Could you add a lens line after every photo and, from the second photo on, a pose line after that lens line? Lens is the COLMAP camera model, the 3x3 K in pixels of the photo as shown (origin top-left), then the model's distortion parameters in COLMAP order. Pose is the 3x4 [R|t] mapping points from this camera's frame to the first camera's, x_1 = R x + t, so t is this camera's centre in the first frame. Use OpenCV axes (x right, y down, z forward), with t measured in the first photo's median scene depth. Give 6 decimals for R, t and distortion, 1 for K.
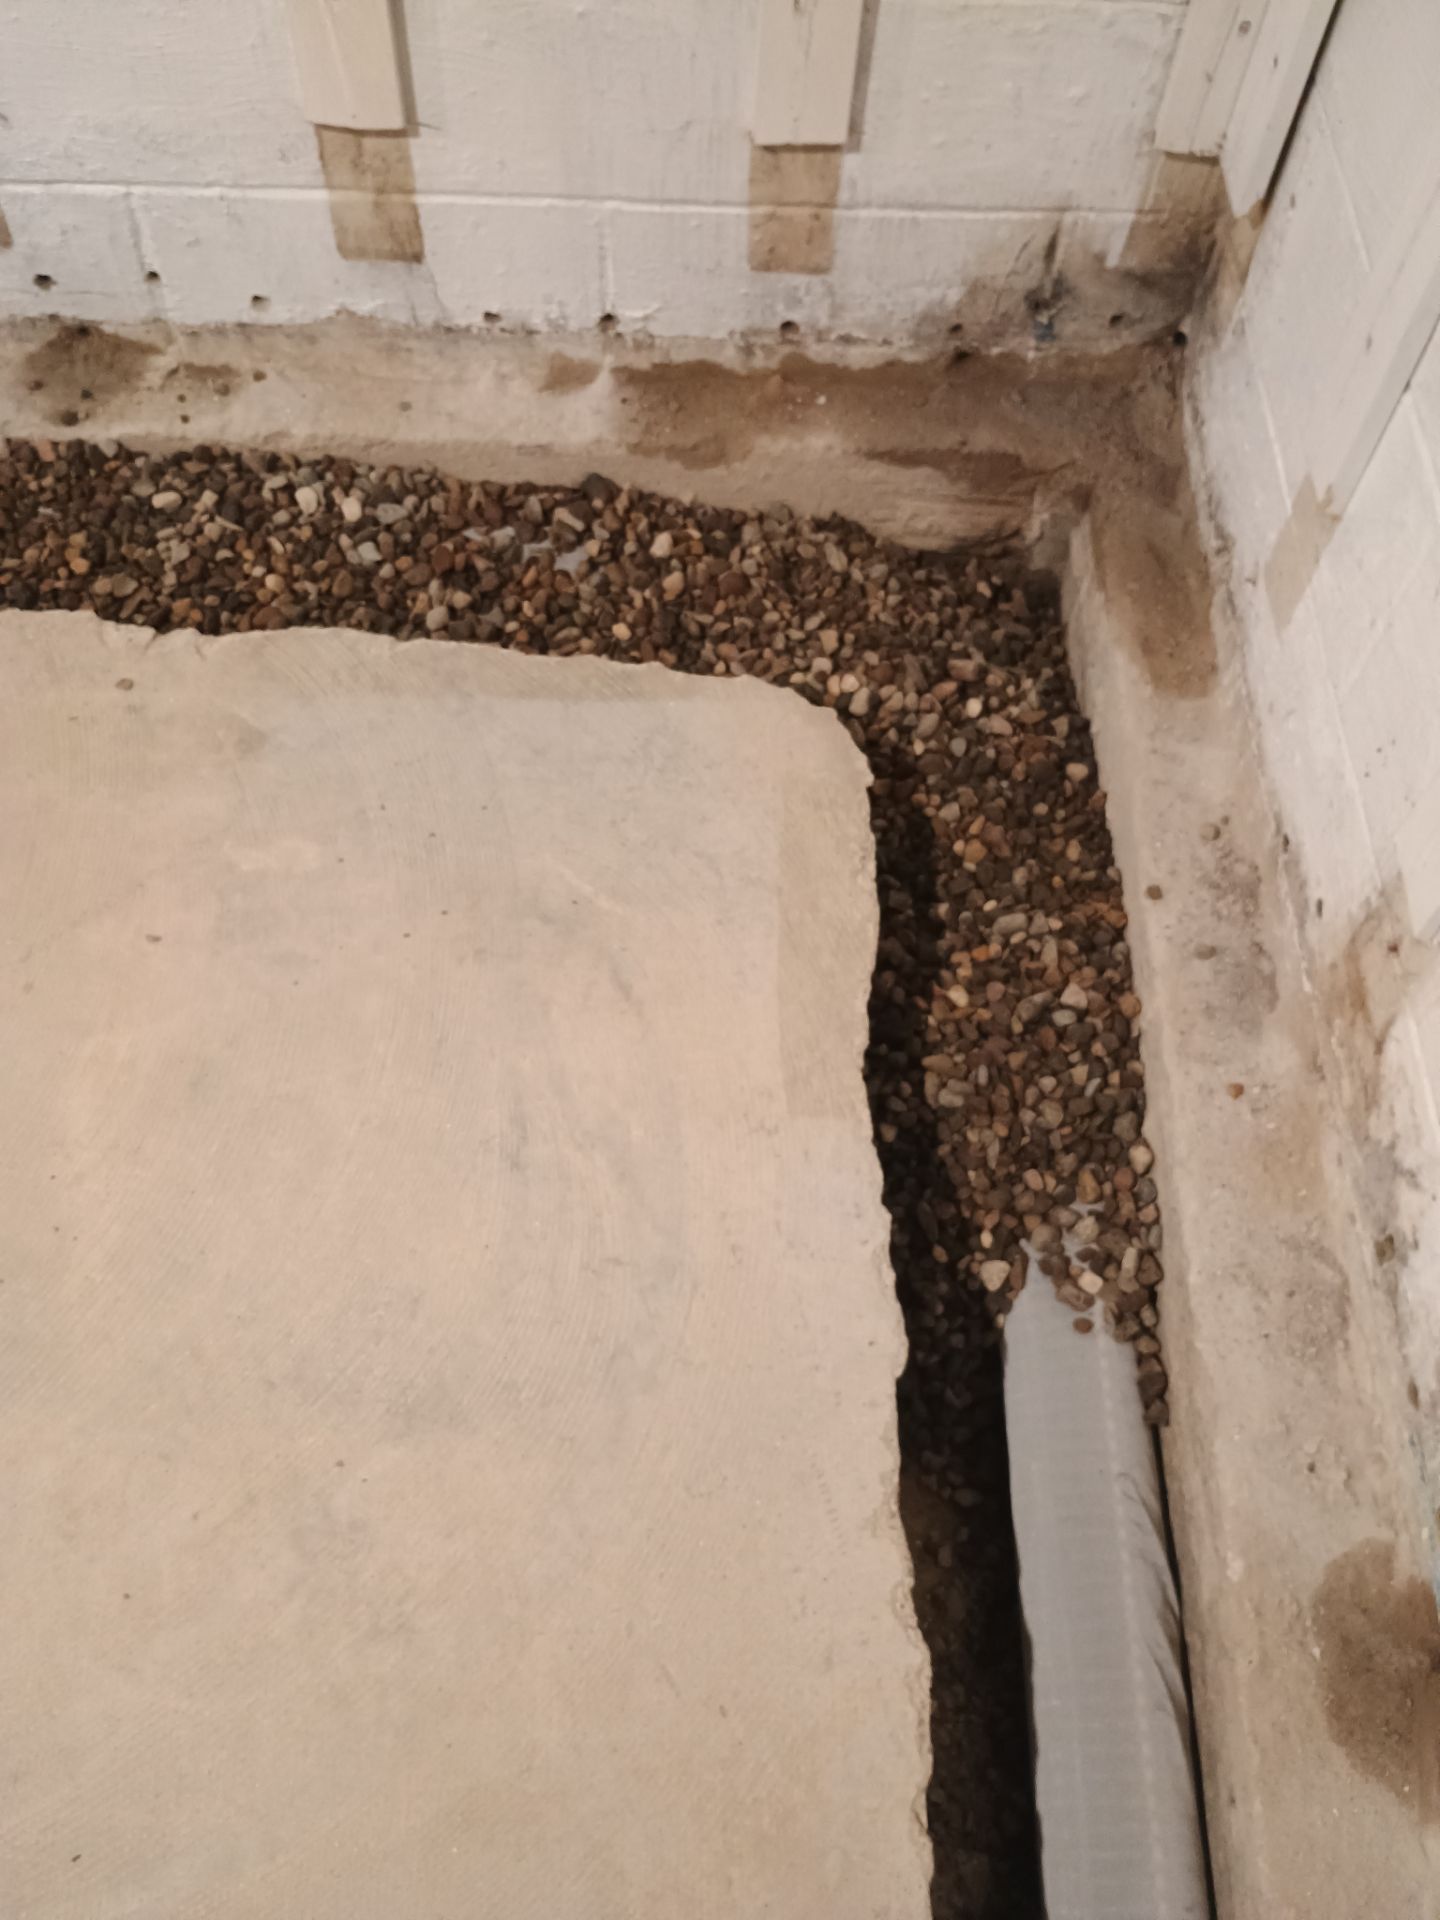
lens RADIAL K [[1616.4, 0, 697.9], [0, 1616.4, 898.5], [0, 0, 1]] dist [0.043049, -0.055597]
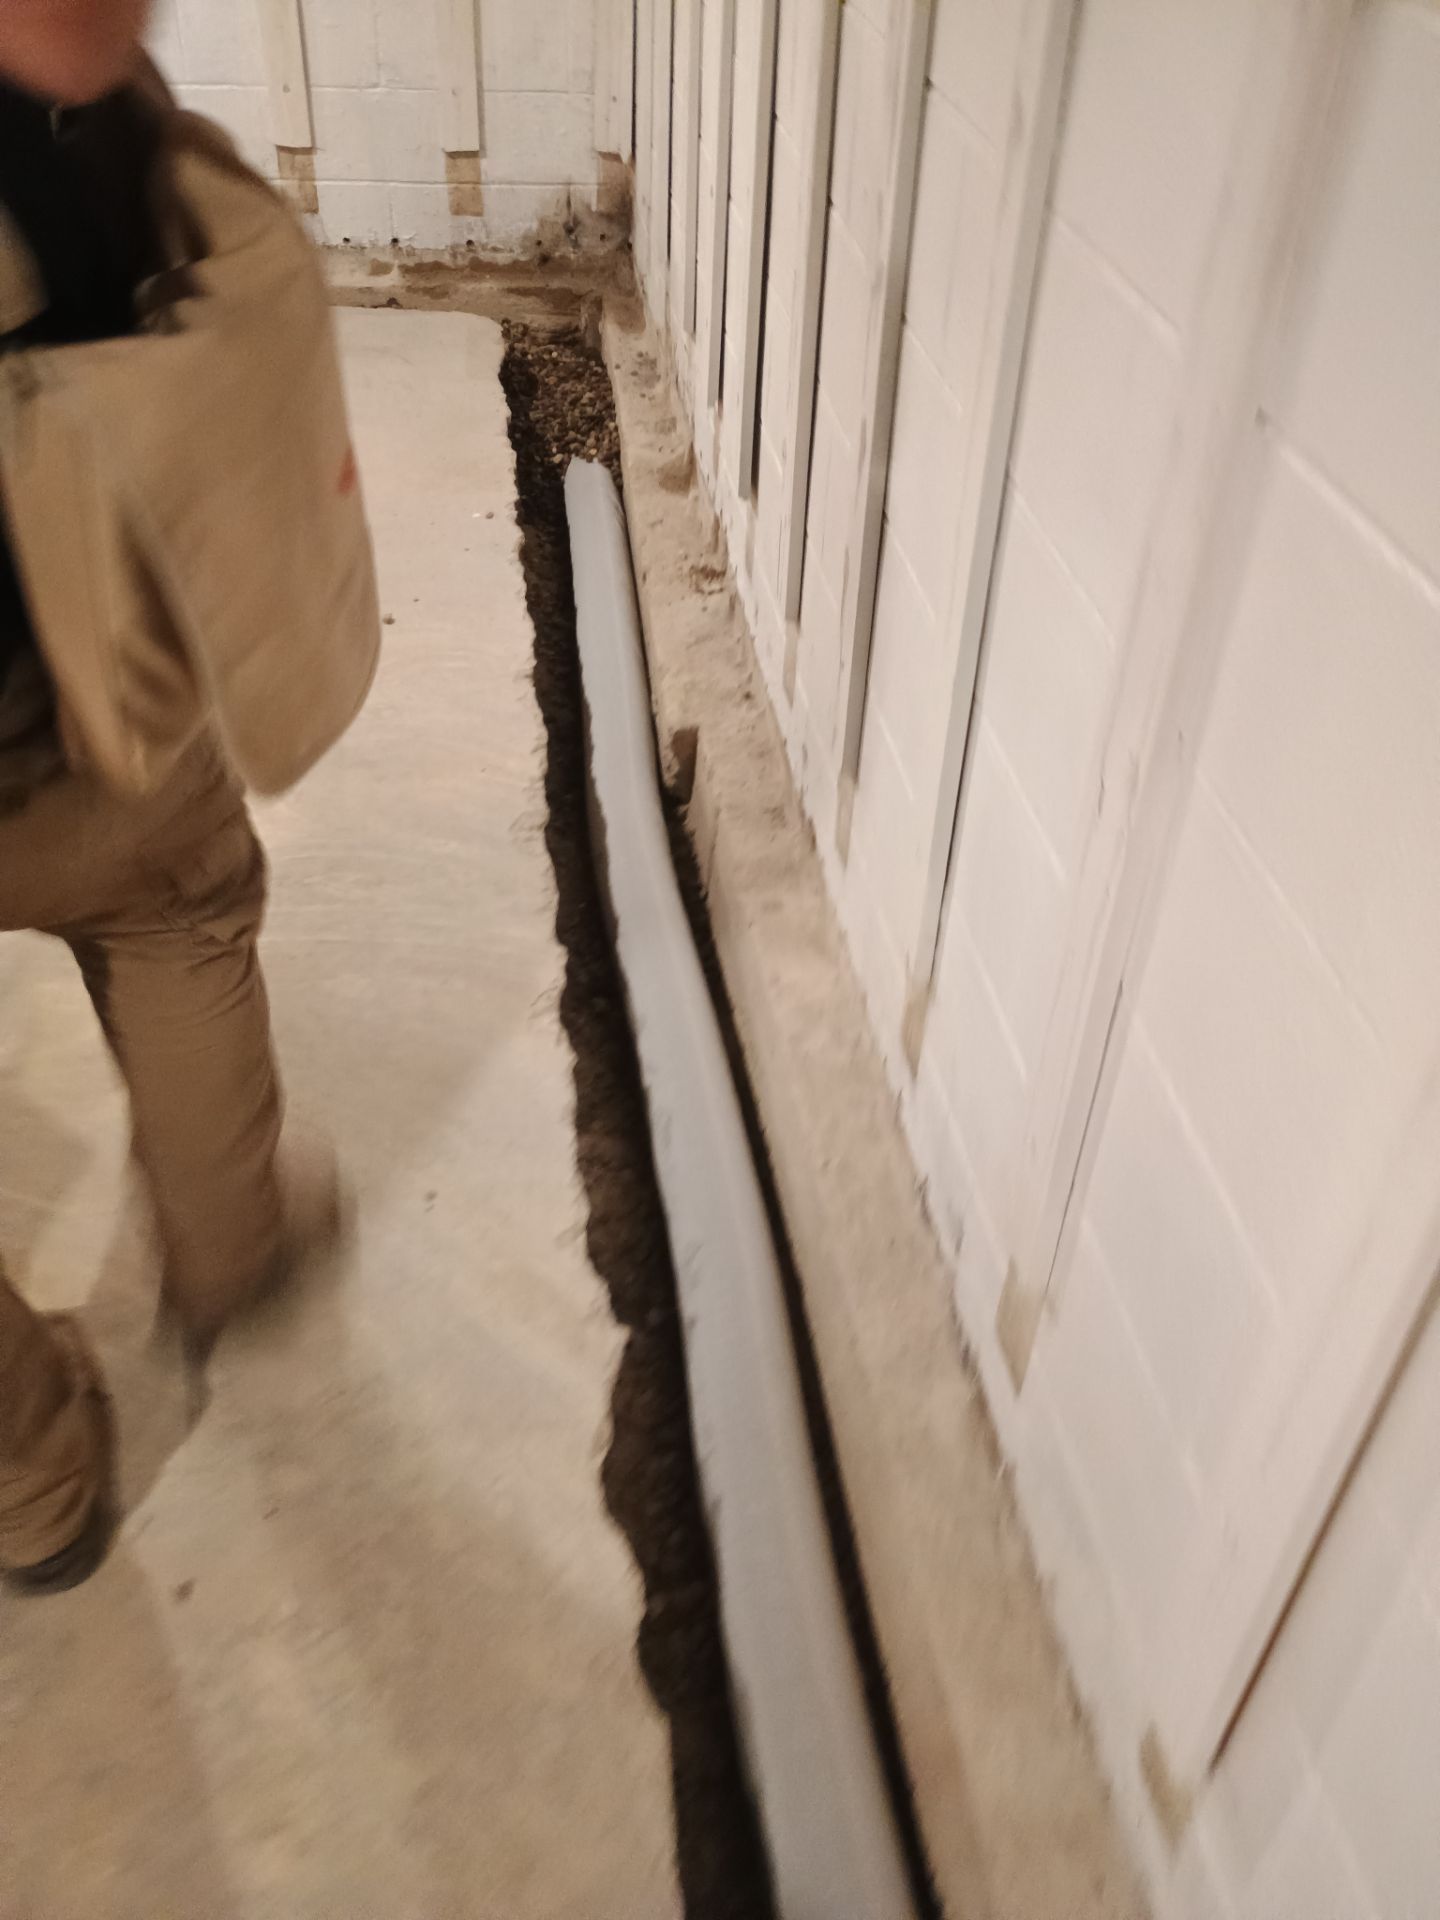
lens RADIAL K [[1616.4, 0, 718.3], [0, 1616.4, 963.0], [0, 0, 1]] dist [0.043049, -0.055597]
pose [[0.990696, -0.075447, 0.113270, 0.068036], [0.110222, 0.933003, -0.342574, 1.569612], [-0.079835, 0.351872, 0.932638, -0.954535]]
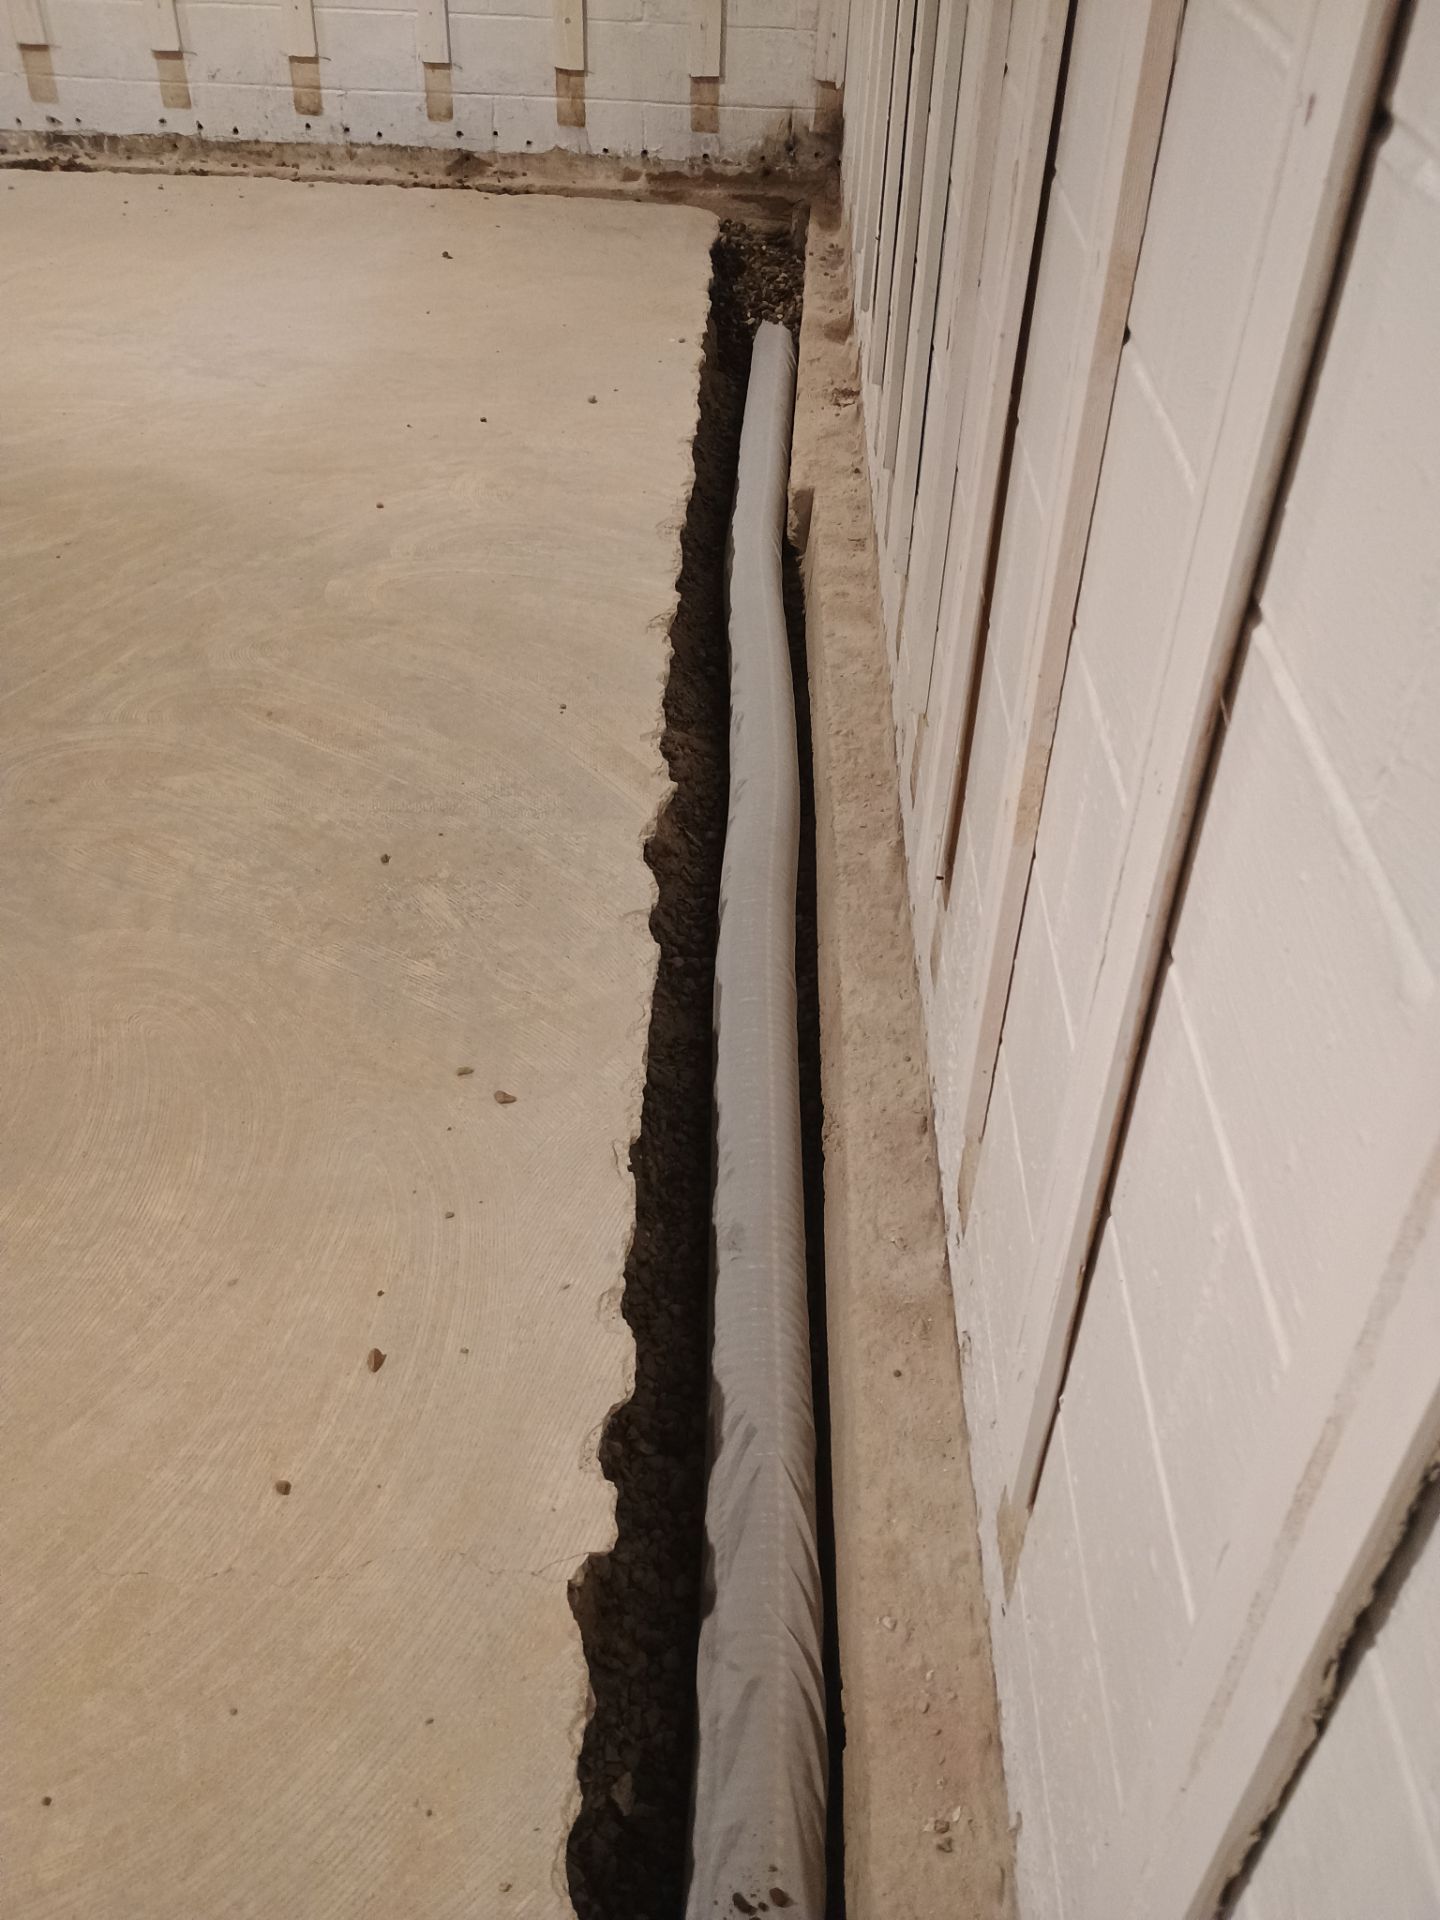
lens RADIAL K [[1616.4, 0, 713.2], [0, 1616.4, 1008.1], [0, 0, 1]] dist [0.043049, -0.055597]
pose [[0.999413, 0.021837, -0.026412, 0.184134], [-0.029420, 0.941958, -0.334439, 2.126336], [0.017576, 0.335019, 0.942047, -1.288016]]
